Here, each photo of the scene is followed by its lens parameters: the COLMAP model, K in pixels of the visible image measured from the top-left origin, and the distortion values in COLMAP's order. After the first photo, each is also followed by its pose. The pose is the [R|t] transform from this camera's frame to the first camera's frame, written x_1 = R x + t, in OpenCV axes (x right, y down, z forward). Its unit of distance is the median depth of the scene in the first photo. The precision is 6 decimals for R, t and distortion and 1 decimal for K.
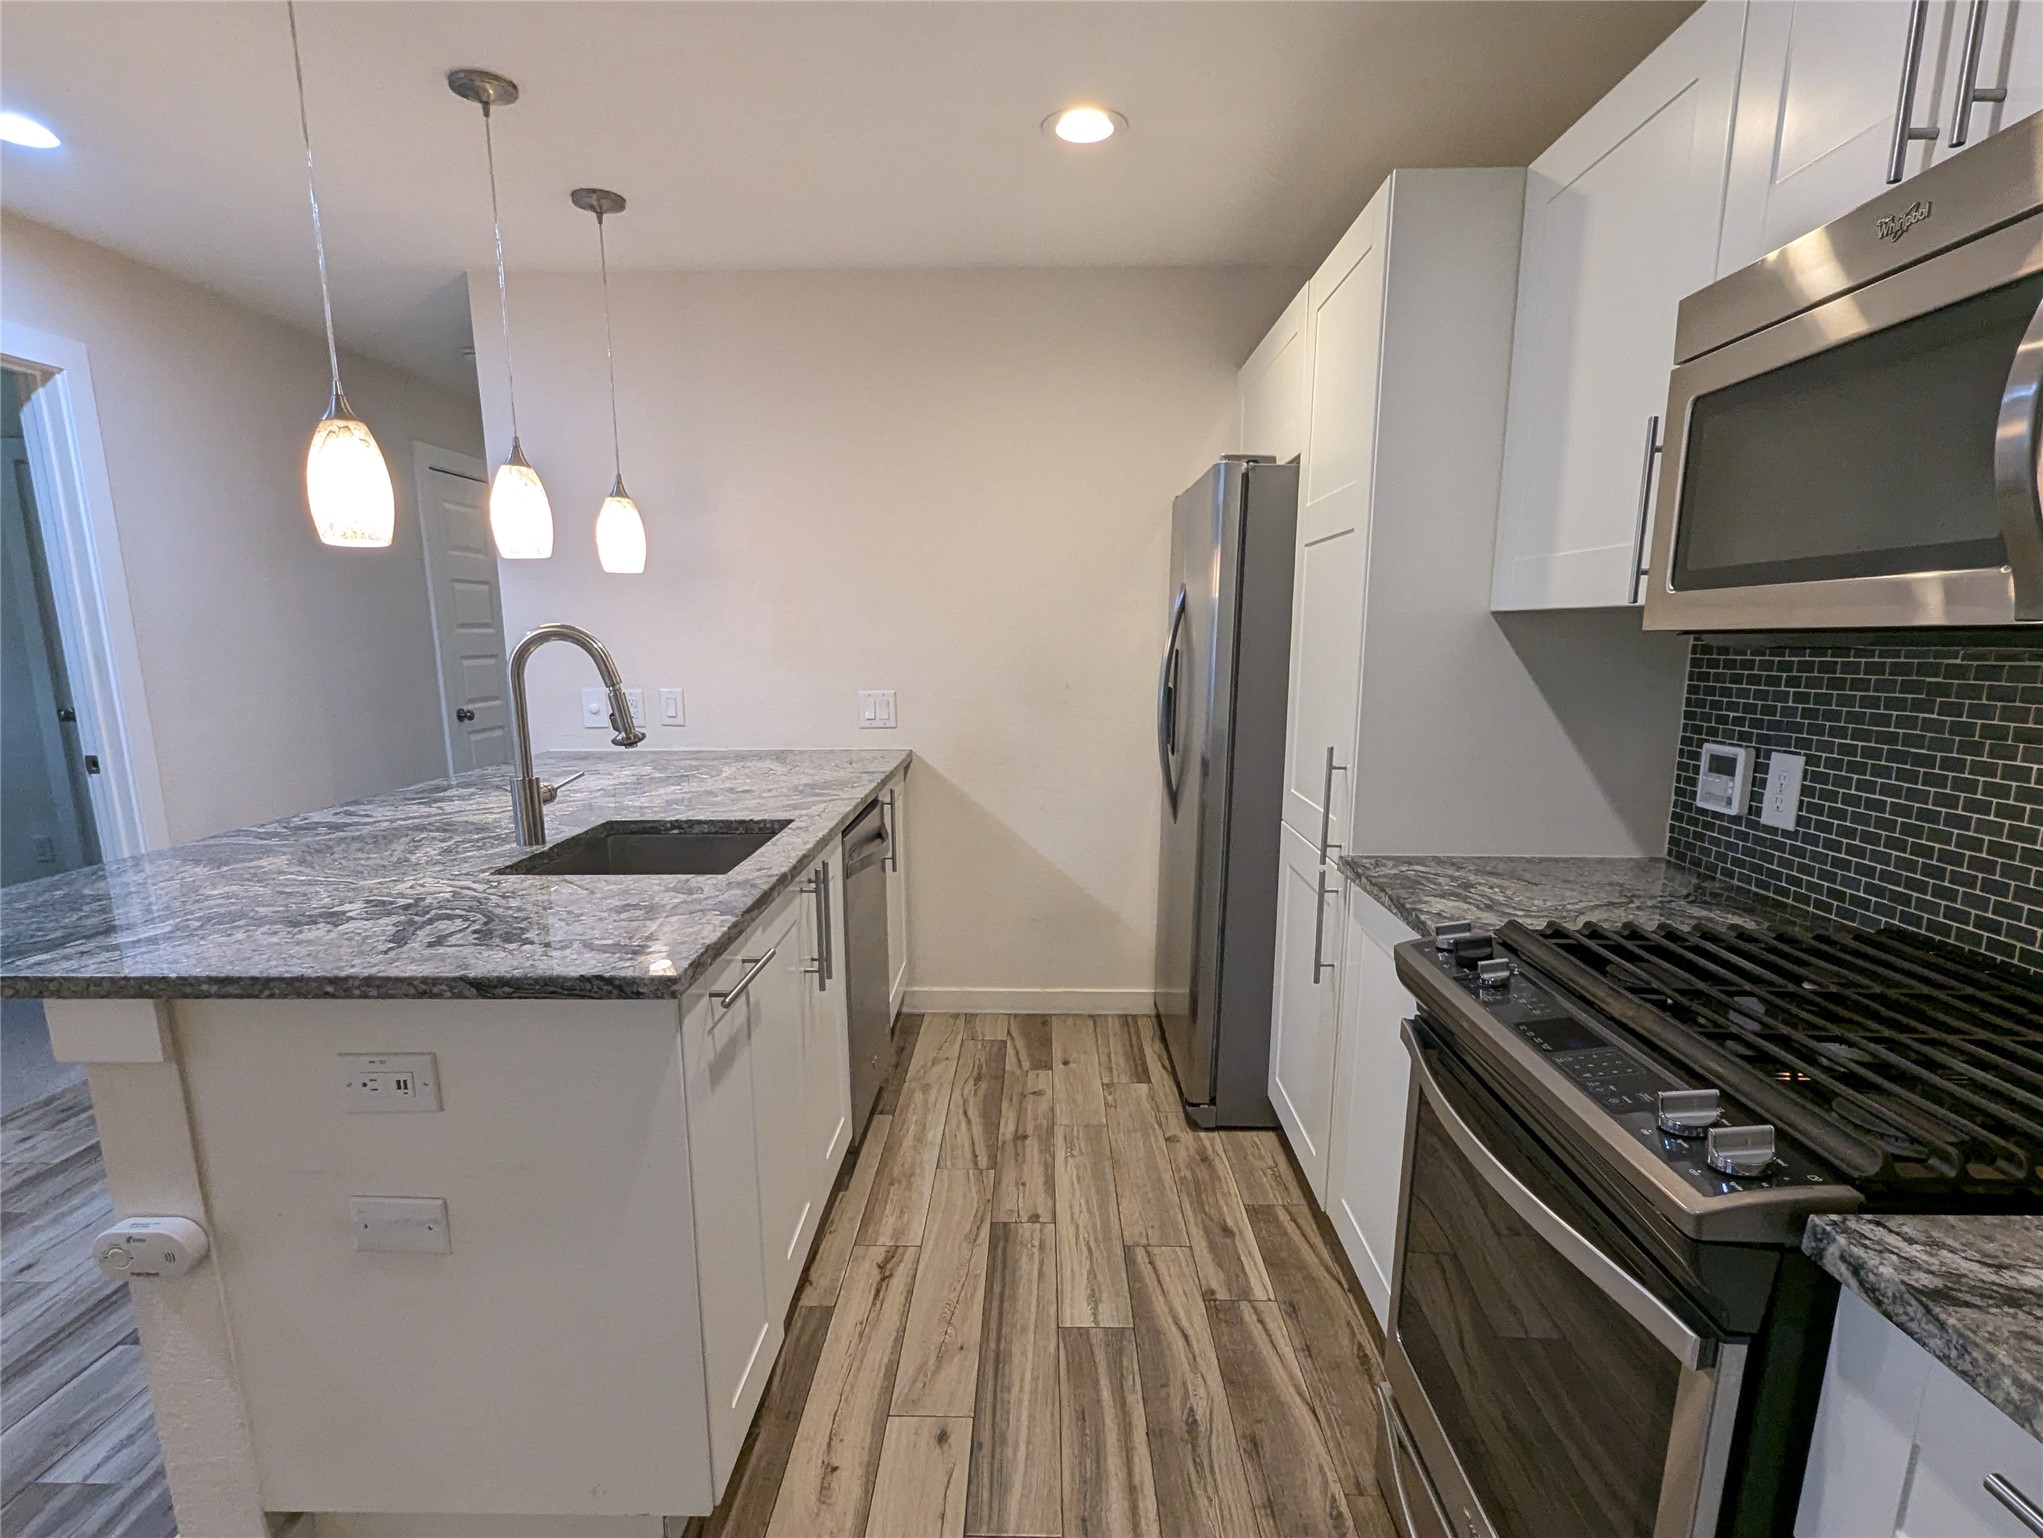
lens RADIAL K [[1090.7, 0, 1027.2], [0, 1090.7, 871.9], [0, 0, 1]] dist [-0.000484, -0.000828]
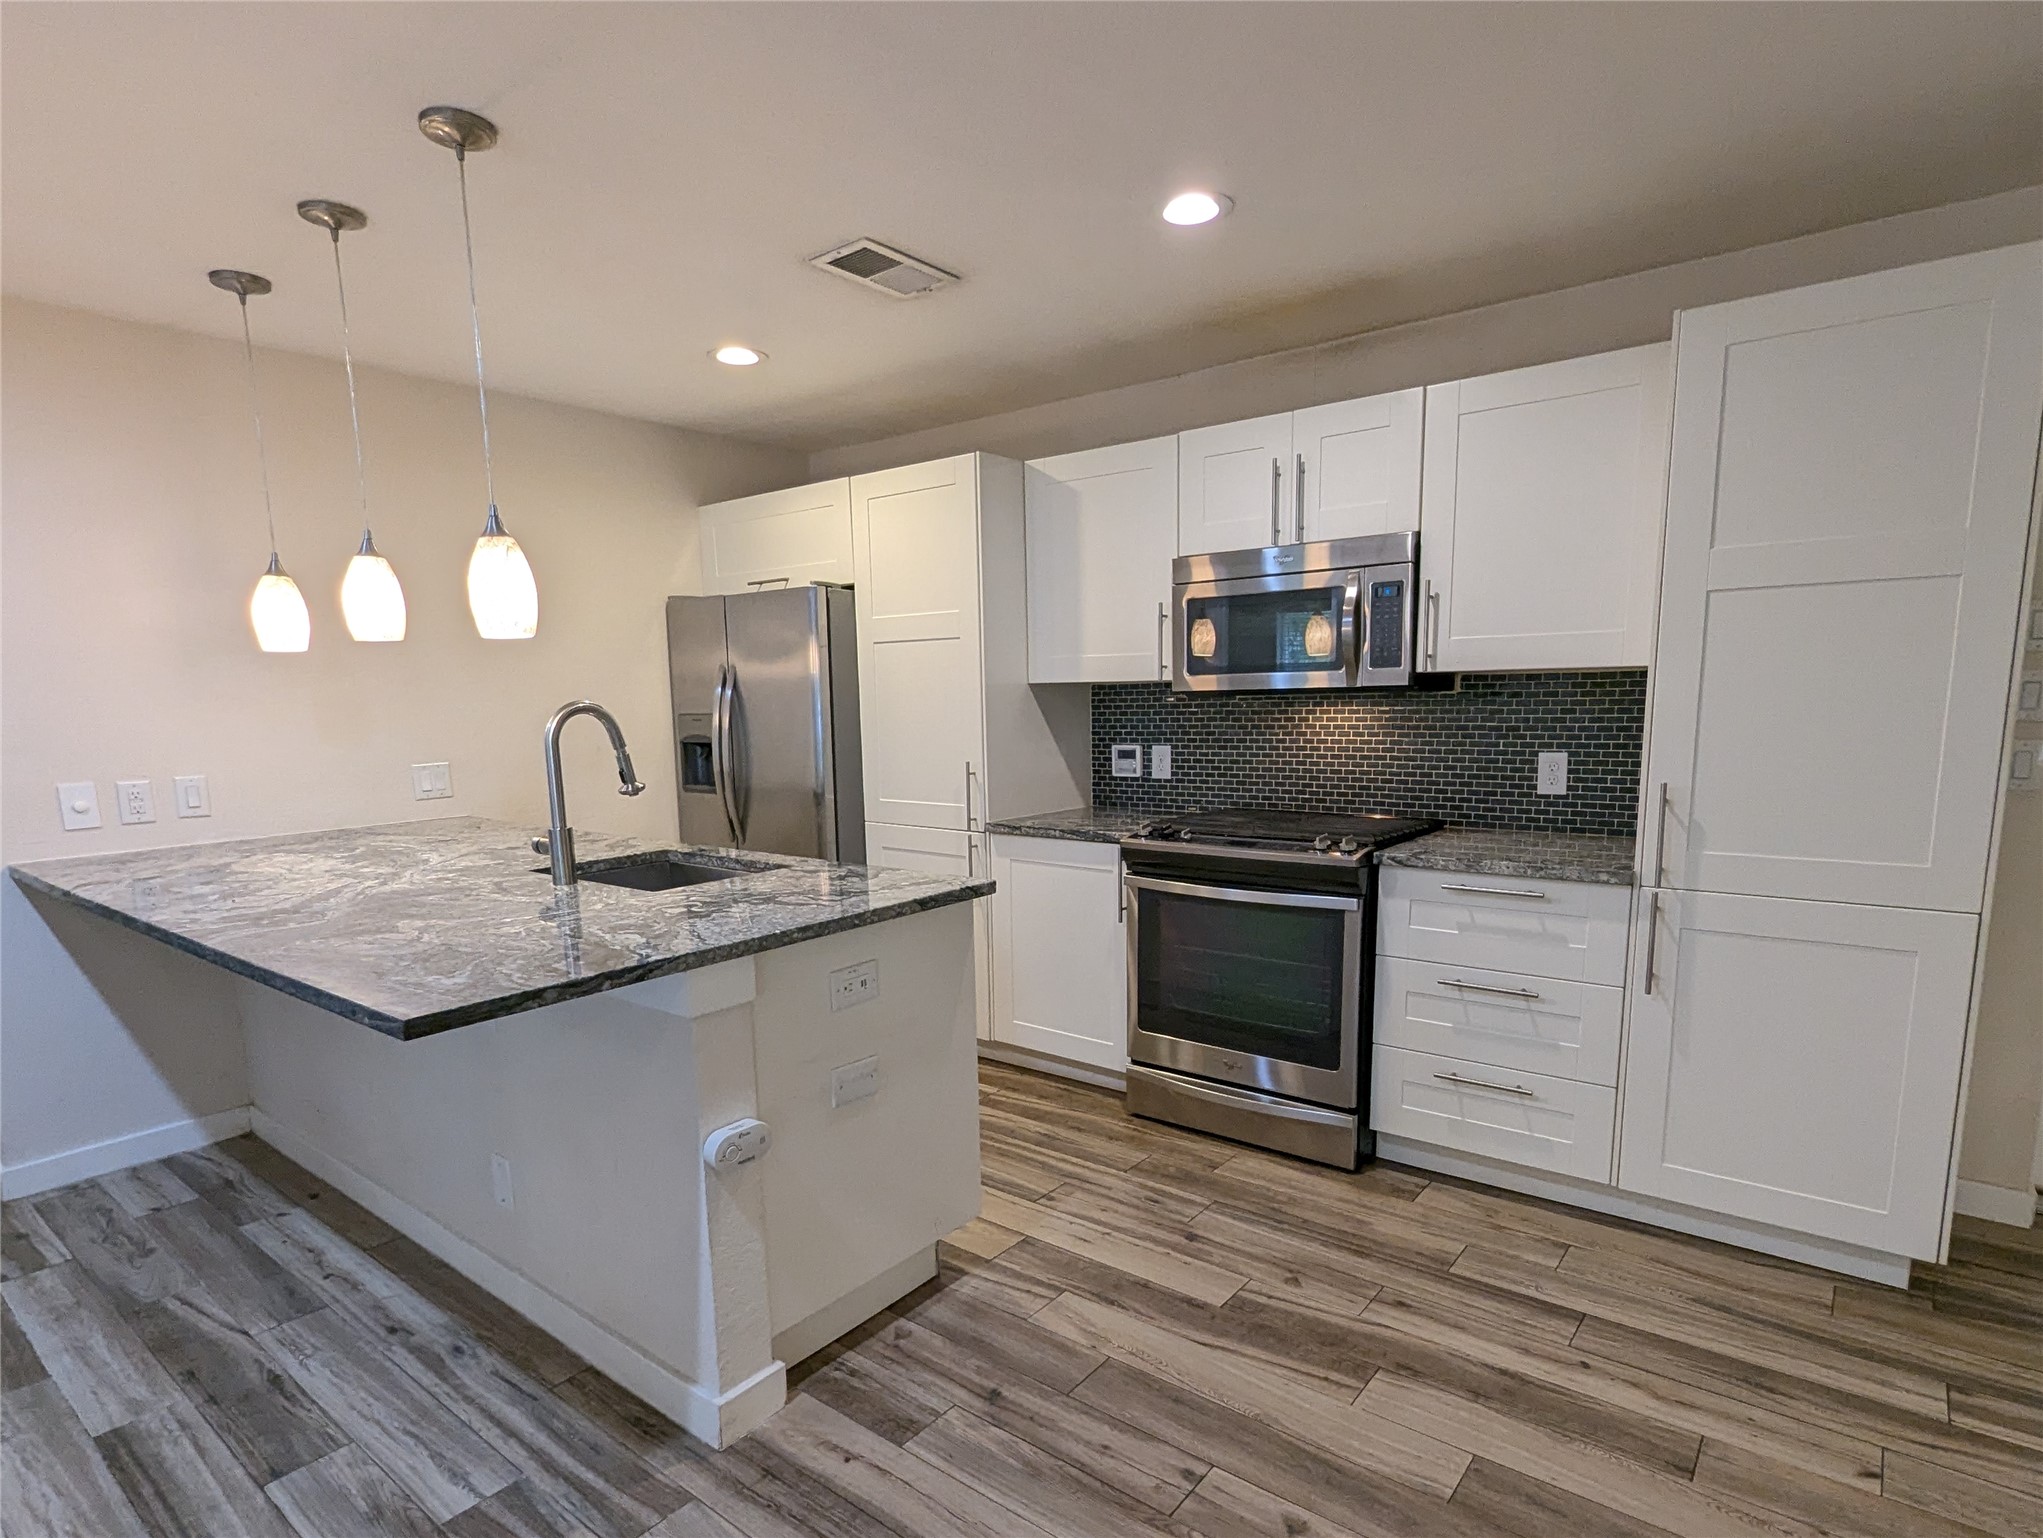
lens RADIAL K [[1090.7, 0, 1027.2], [0, 1090.7, 871.9], [0, 0, 1]] dist [-0.000484, -0.000828]
pose [[0.610984, -0.143705, 0.778490, -1.107595], [0.190741, 0.981138, 0.031413, 0.020855], [-0.768321, 0.129297, 0.626870, -0.138384]]
